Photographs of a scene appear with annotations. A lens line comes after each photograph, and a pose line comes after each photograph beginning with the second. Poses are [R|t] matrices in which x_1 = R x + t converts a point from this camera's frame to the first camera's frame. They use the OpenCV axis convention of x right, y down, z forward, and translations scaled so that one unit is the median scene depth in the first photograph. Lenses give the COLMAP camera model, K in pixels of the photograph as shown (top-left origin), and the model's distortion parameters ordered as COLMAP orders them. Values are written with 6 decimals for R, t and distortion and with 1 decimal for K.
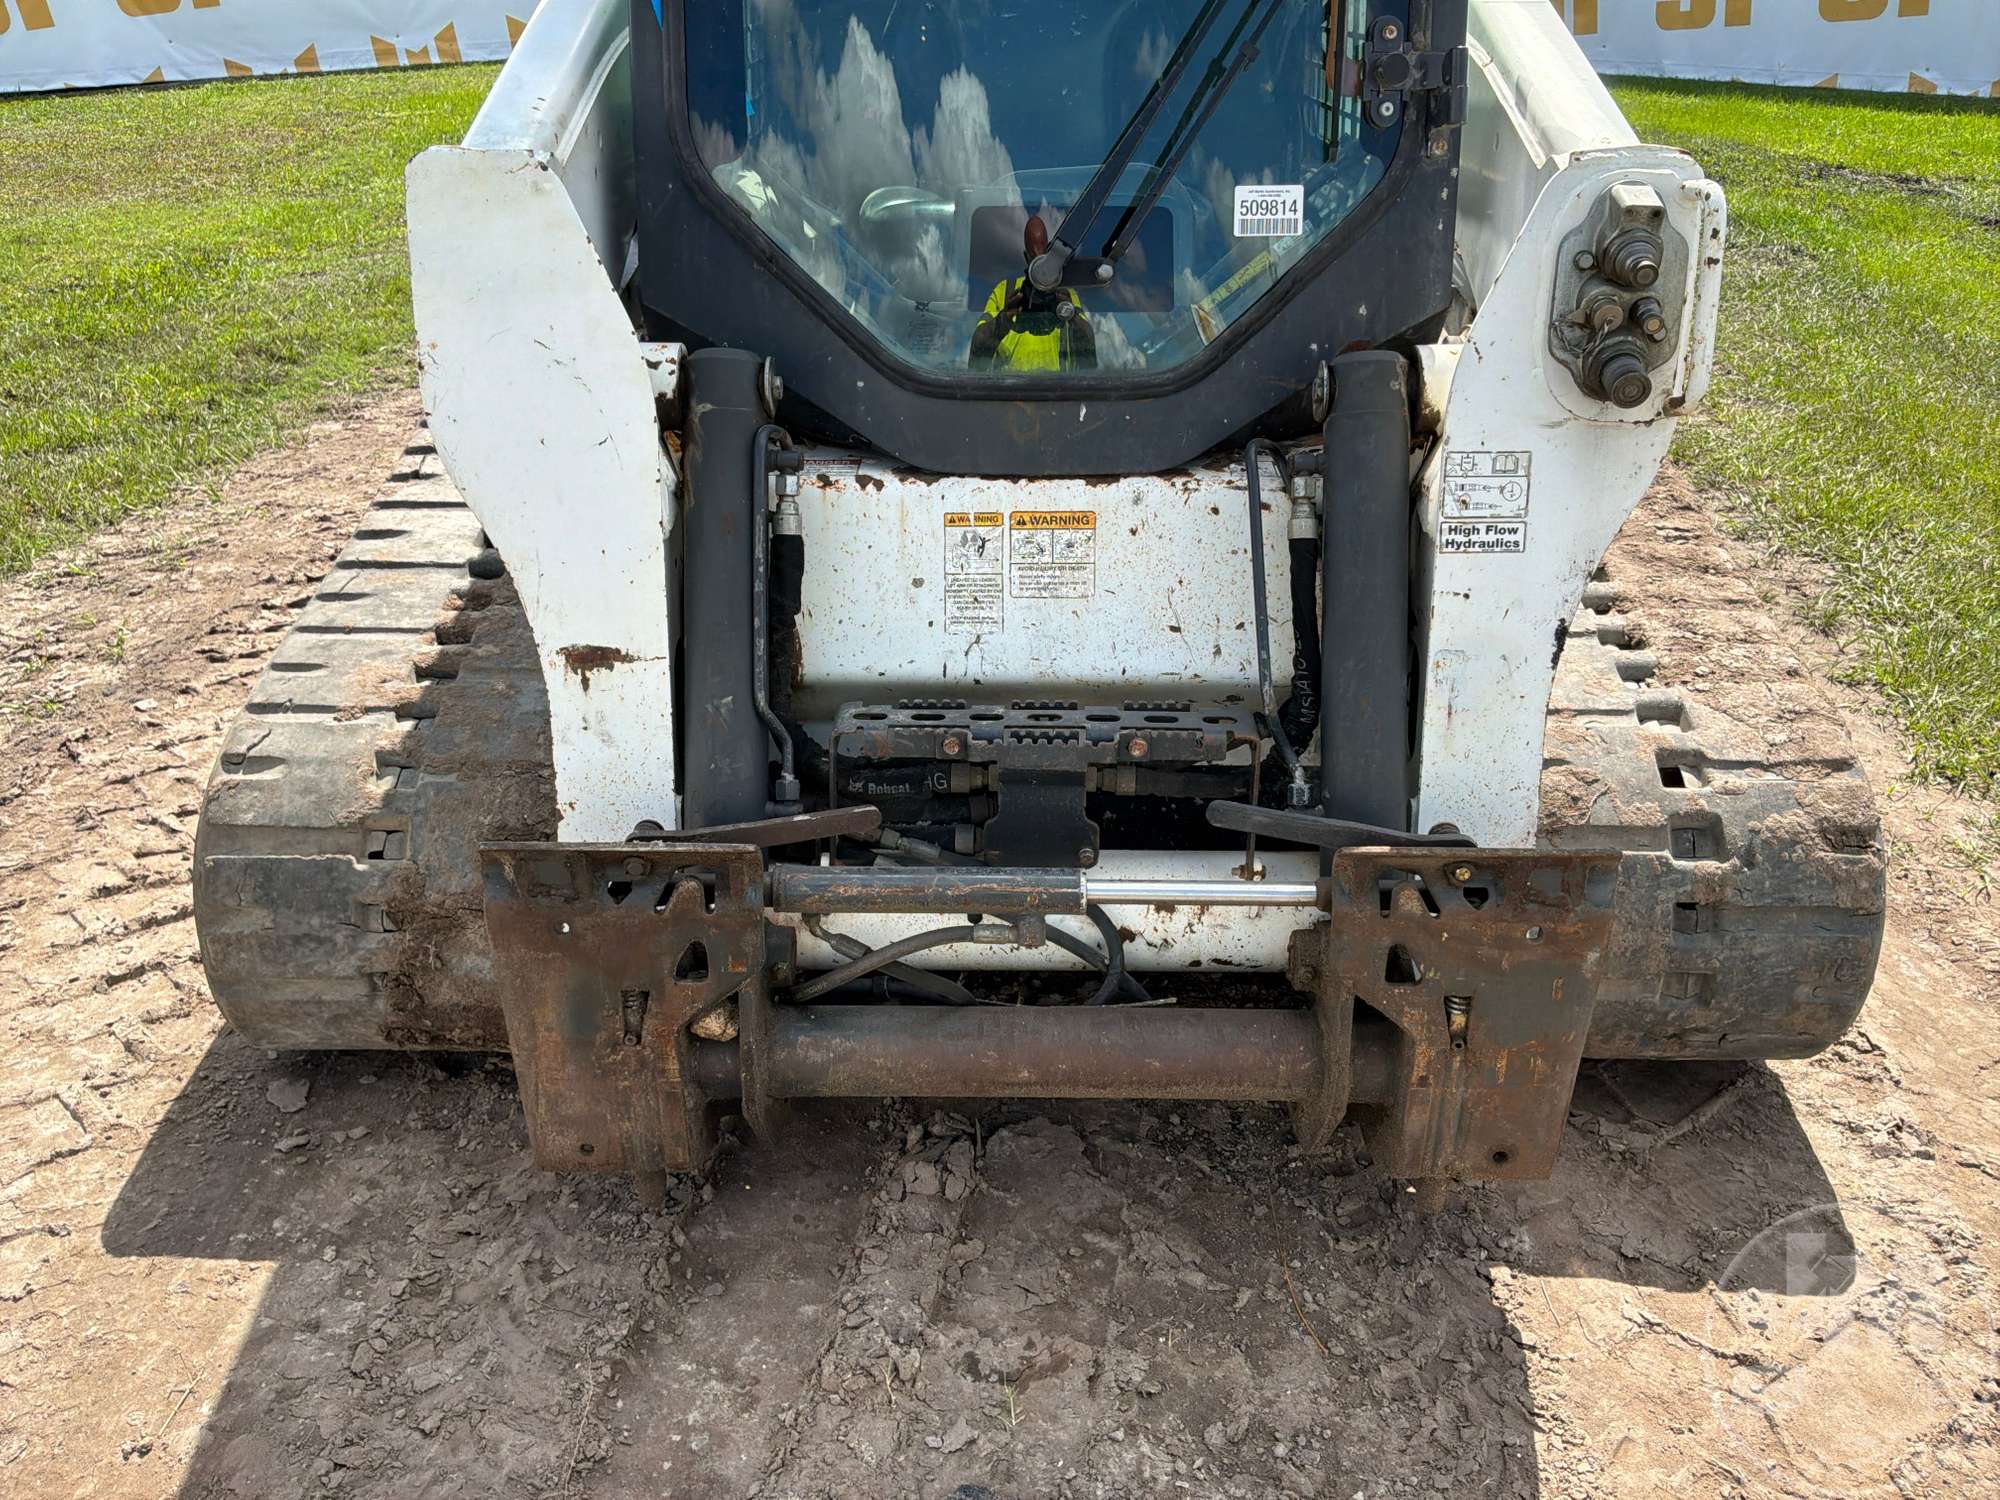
lens RADIAL K [[1665.9, 0, 998.0], [0, 1665.9, 747.5], [0, 0, 1]] dist [0.155268, -0.334308]
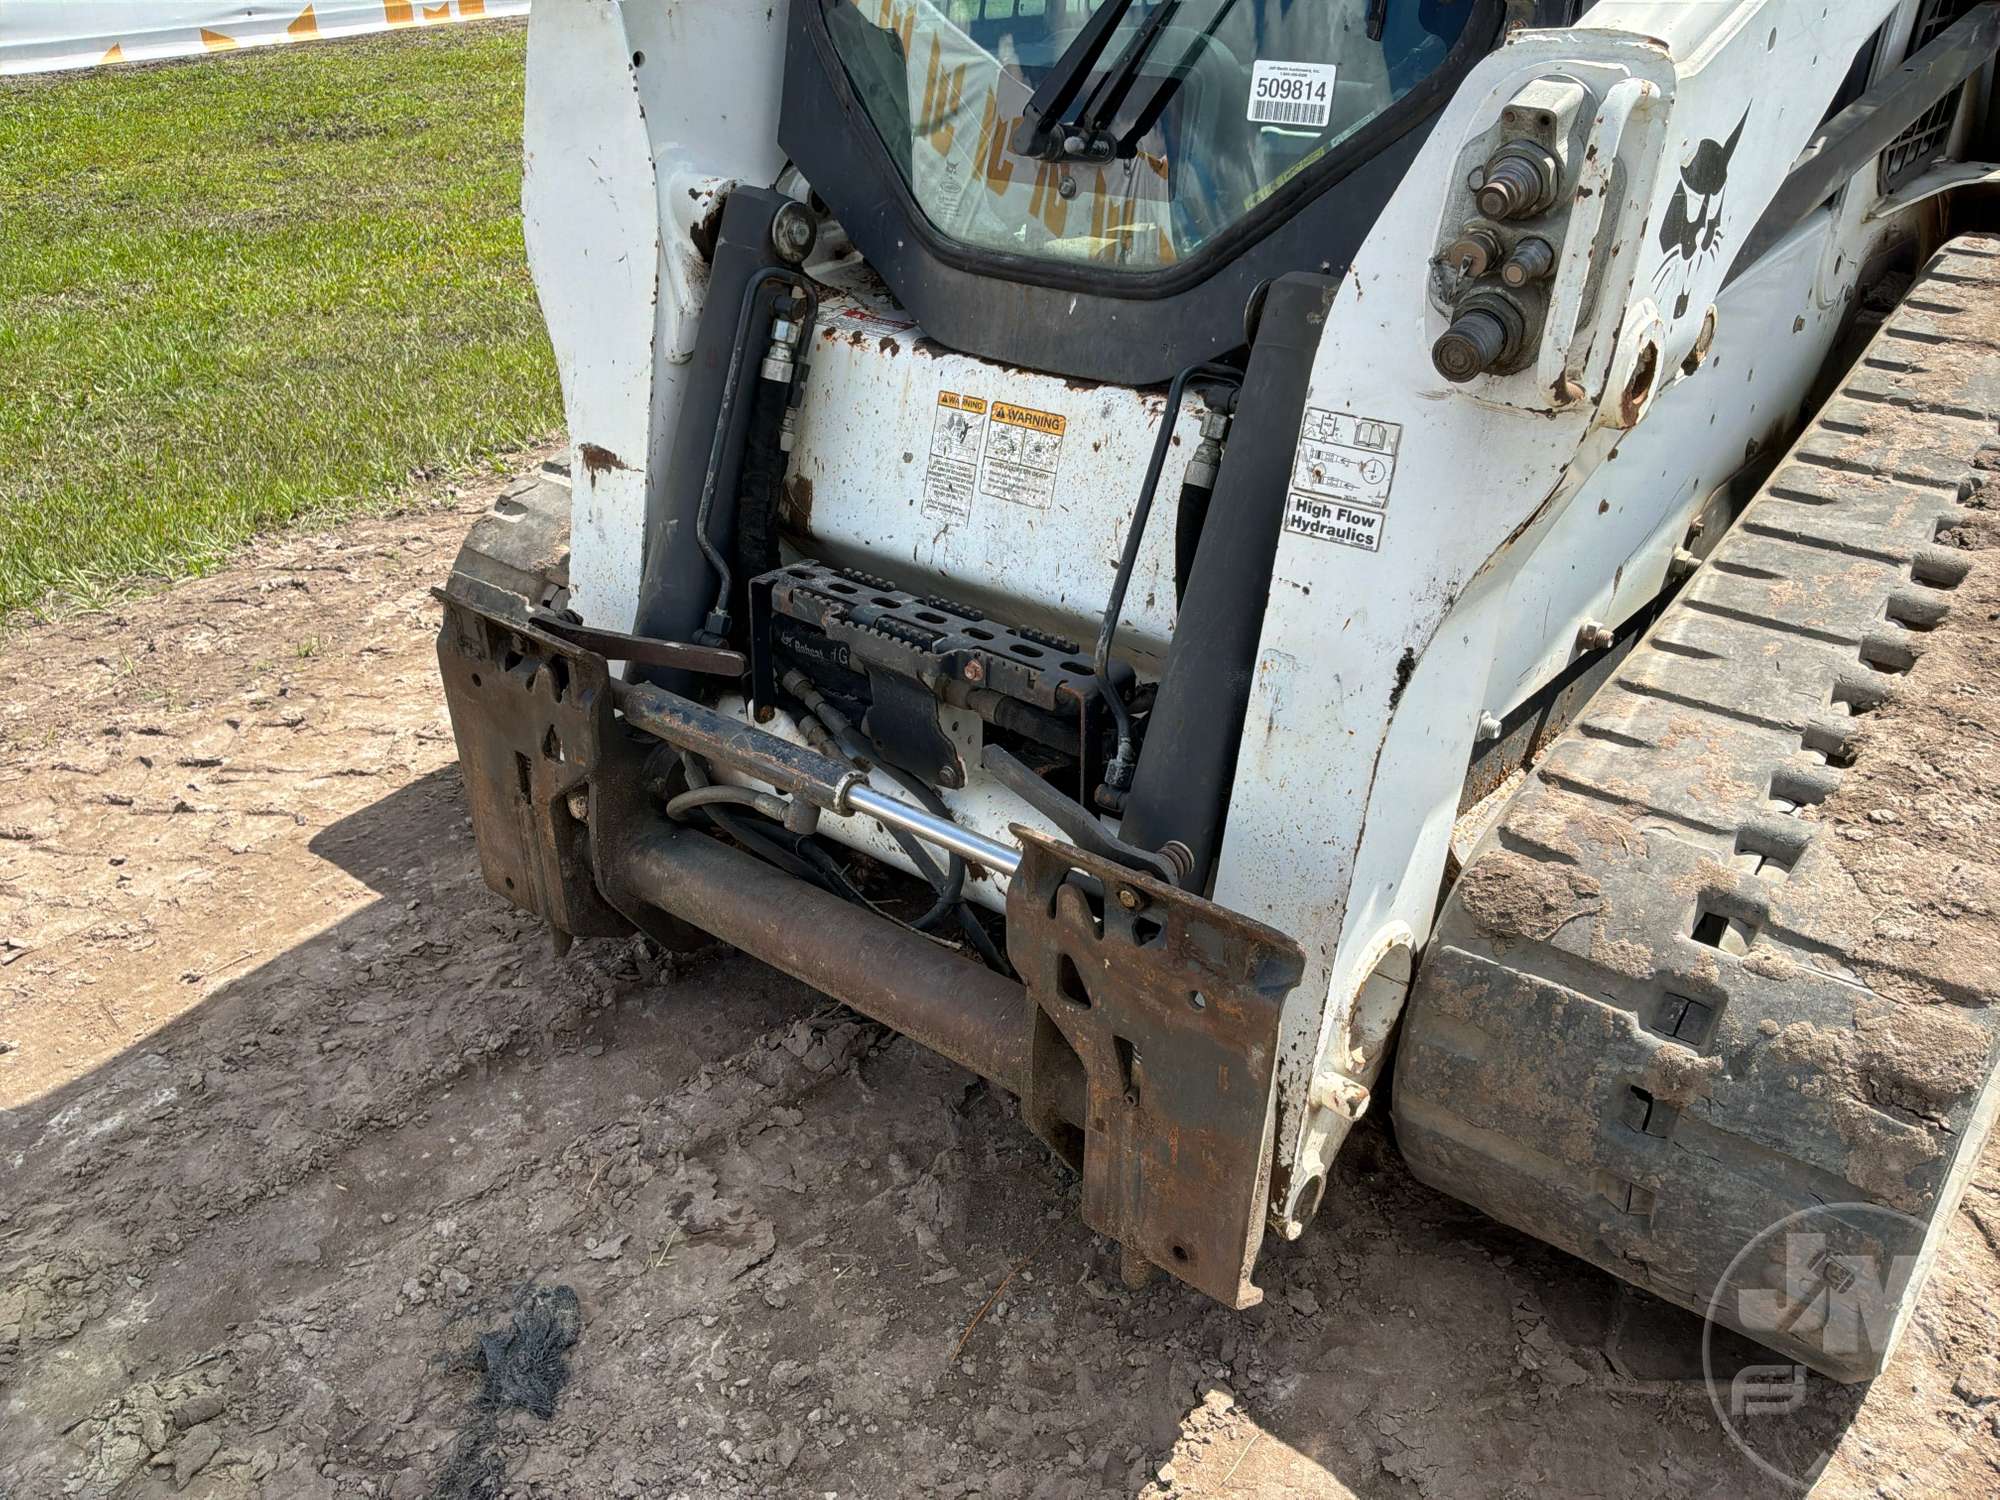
lens RADIAL K [[1665.9, 0, 998.0], [0, 1665.9, 747.5], [0, 0, 1]] dist [0.155268, -0.334308]
pose [[0.779126, 0.287034, -0.557292, 0.585940], [-0.259717, 0.956926, 0.129768, -0.077669], [0.570535, 0.043632, 0.820113, 0.240510]]
